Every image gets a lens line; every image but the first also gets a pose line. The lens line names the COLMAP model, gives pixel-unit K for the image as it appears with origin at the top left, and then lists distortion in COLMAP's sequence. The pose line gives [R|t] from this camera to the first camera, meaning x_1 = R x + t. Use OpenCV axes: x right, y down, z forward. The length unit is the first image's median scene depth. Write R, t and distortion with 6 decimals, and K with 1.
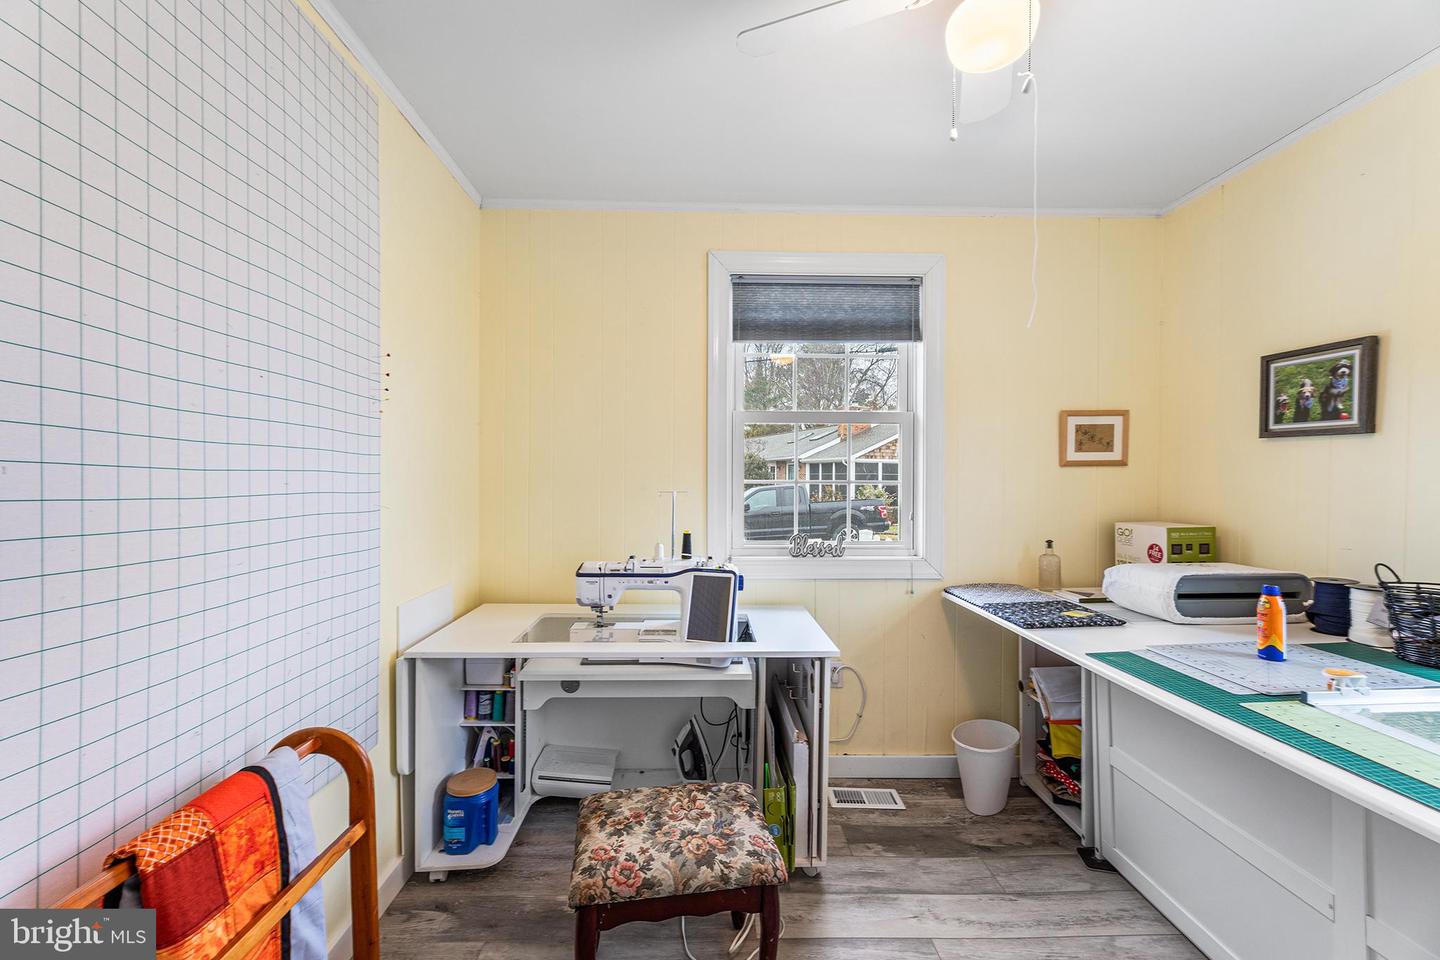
lens RADIAL K [[588.9, 0, 719.3], [0, 588.9, 499.4], [0, 0, 1]] dist [0.000817, -0.000029]
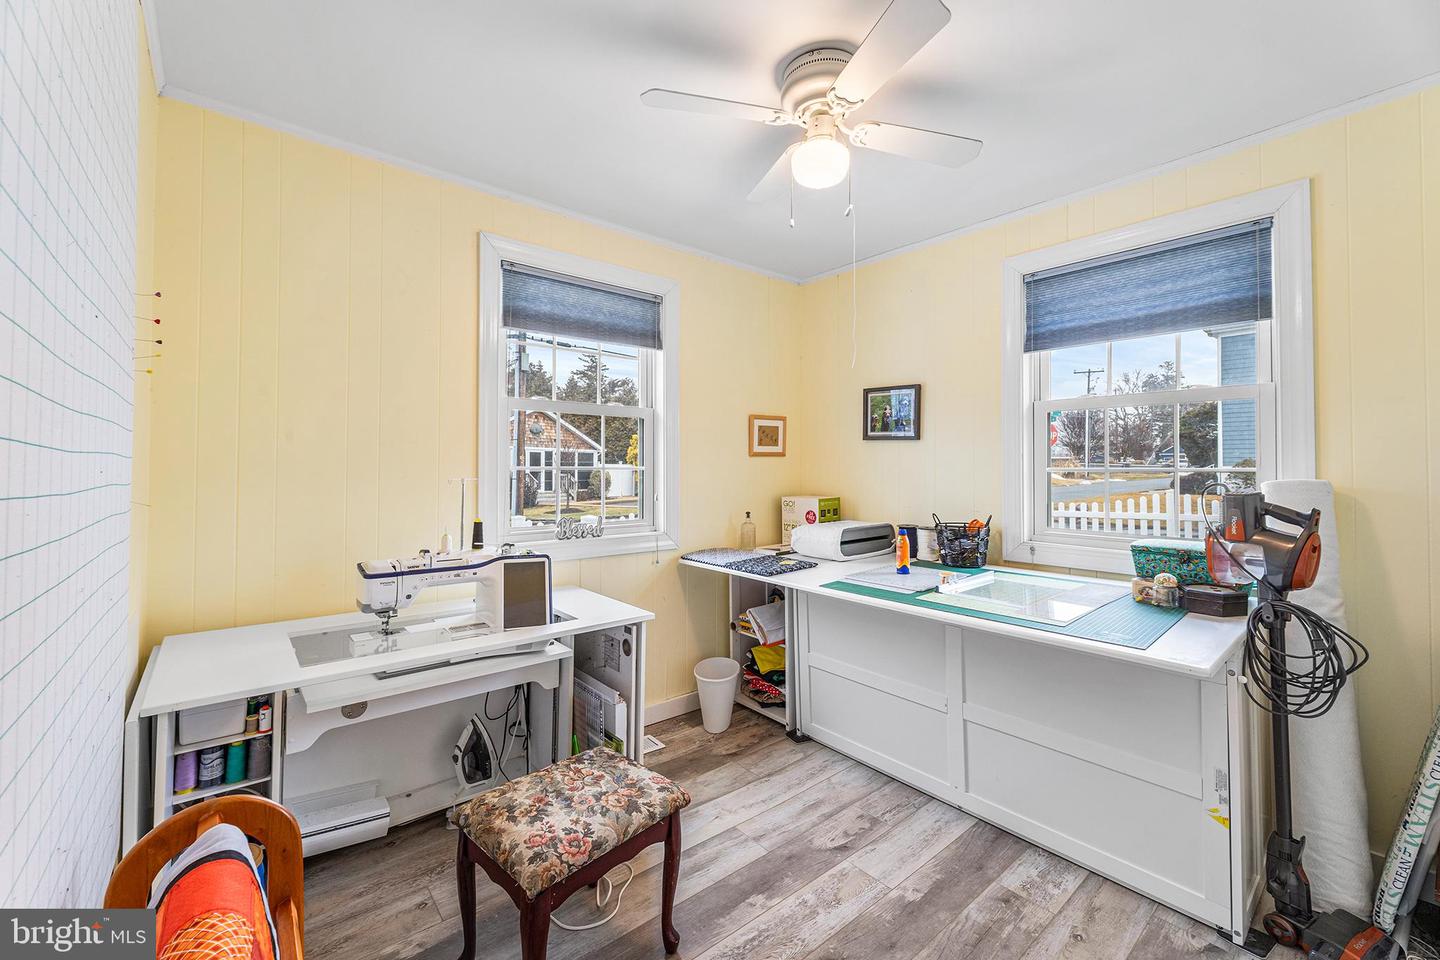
lens RADIAL K [[583.1, 0, 716.0], [0, 583.1, 474.4], [0, 0, 1]] dist [0.001886, 0.000250]
pose [[0.787803, -0.008385, 0.615870, -0.360981], [0.020069, 0.999726, -0.012061, -0.000965], [-0.615600, 0.021861, 0.787755, 0.011423]]
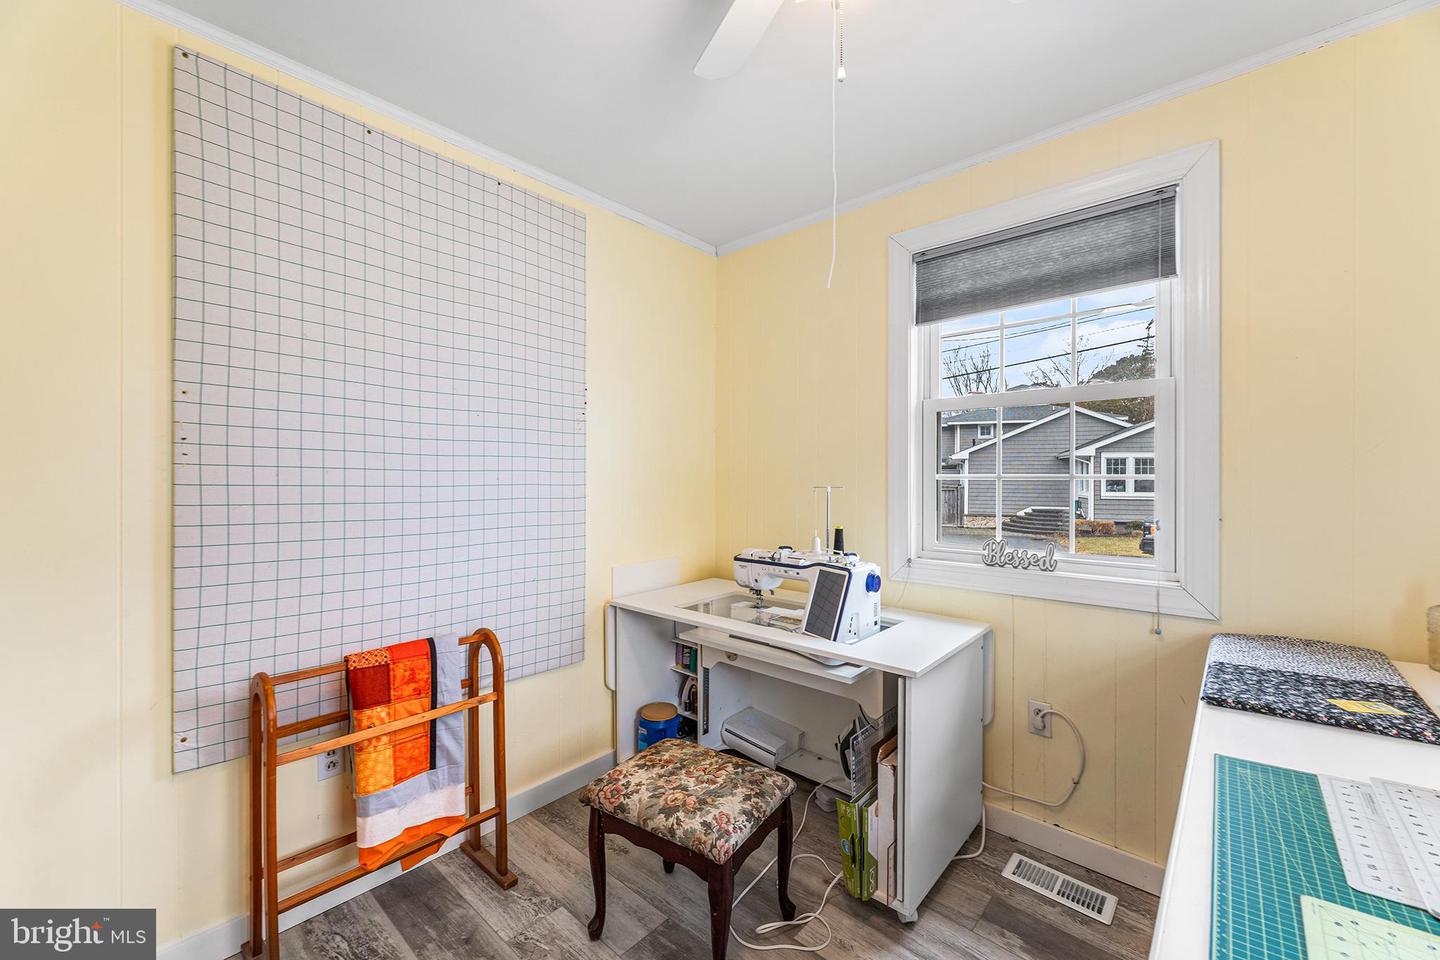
lens RADIAL K [[578.2, 0, 717.7], [0, 578.2, 491.3], [0, 0, 1]] dist [0.003065, -0.000063]
pose [[0.729448, 0.014110, -0.683890, 0.502318], [-0.019973, 0.999800, -0.000676, -0.001451], [0.683744, 0.014153, 0.729584, 0.154384]]
